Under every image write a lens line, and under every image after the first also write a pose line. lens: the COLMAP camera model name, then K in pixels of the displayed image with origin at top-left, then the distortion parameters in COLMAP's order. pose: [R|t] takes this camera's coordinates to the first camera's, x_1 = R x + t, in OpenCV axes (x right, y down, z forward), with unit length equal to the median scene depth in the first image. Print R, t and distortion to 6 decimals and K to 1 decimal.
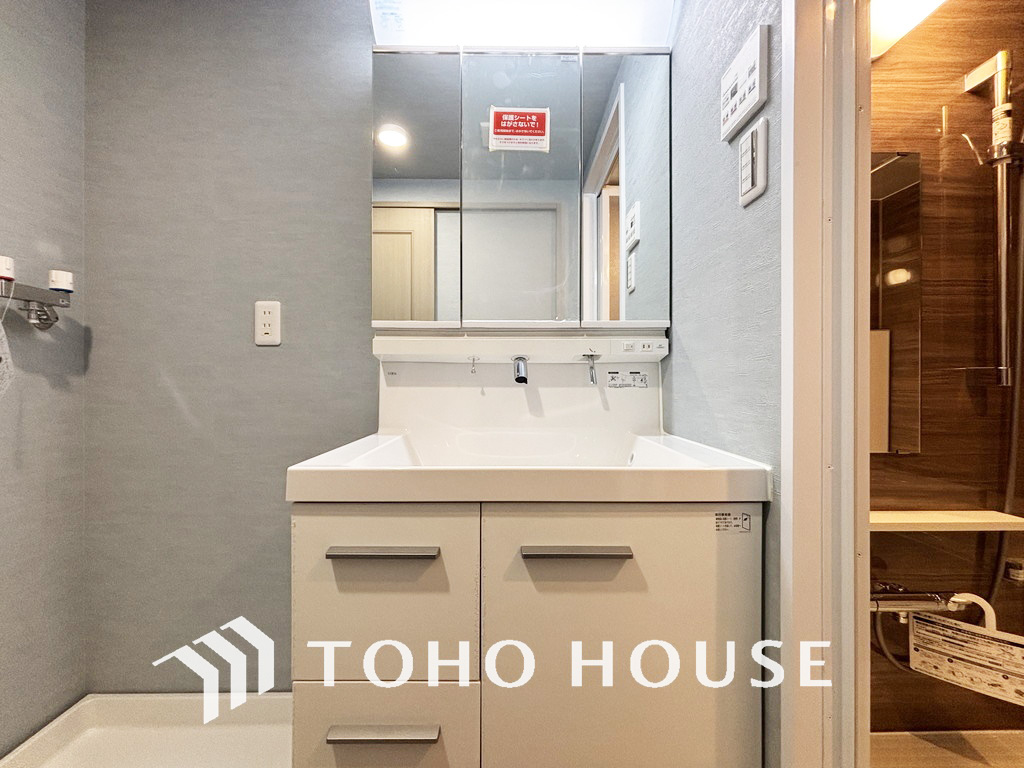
lens RADIAL K [[413.1, 0, 504.2], [0, 413.1, 383.8], [0, 0, 1]] dist [-0.004866, 0.000623]
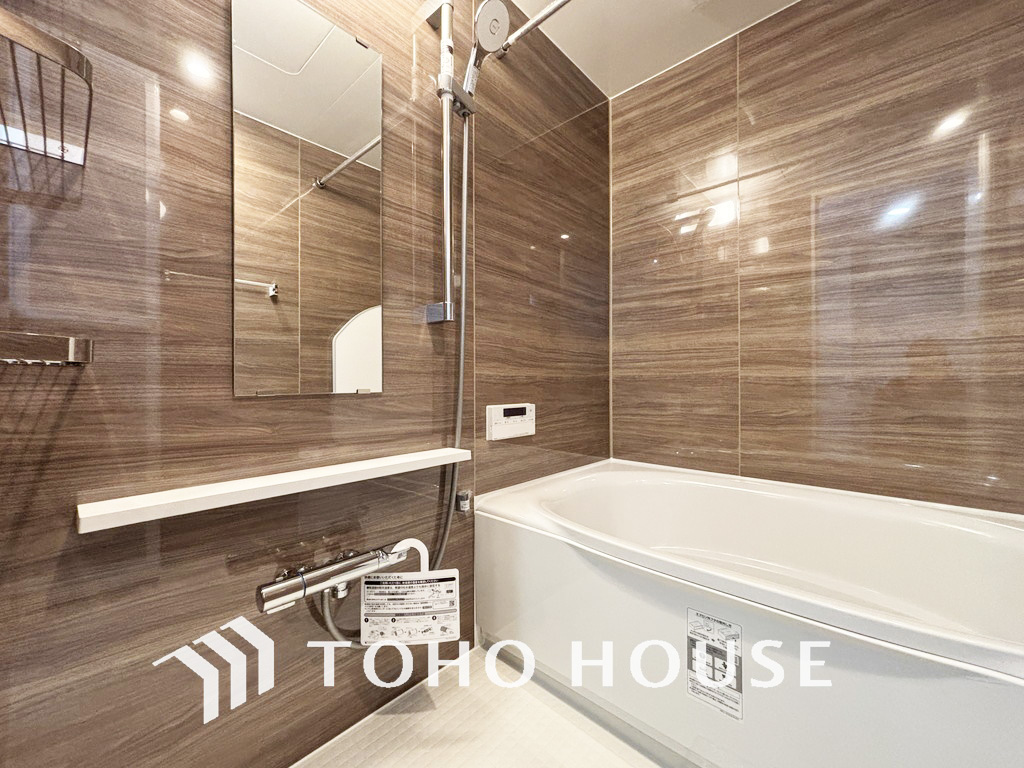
lens RADIAL K [[413.1, 0, 505.1], [0, 413.1, 387.1], [0, 0, 1]] dist [-0.004866, 0.000623]
pose [[0.688594, -0.014967, 0.724992, 0.557355], [0.007126, 0.999878, 0.013873, 0.148101], [-0.725112, -0.004387, 0.688617, 0.198642]]
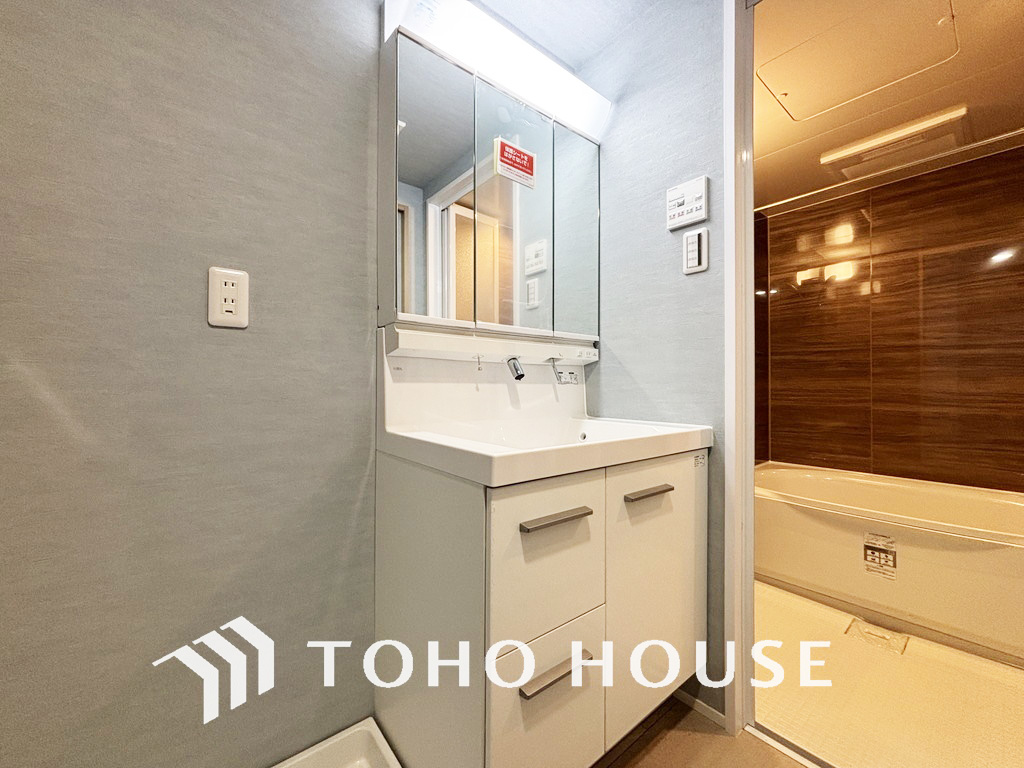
lens RADIAL K [[413.1, 0, 496.6], [0, 413.1, 387.3], [0, 0, 1]] dist [-0.004866, 0.000623]
pose [[0.785105, -0.001280, 0.619361, -0.737185], [0.000359, 0.999999, 0.001611, 0.018017], [-0.619363, -0.001042, 0.785104, 0.112334]]
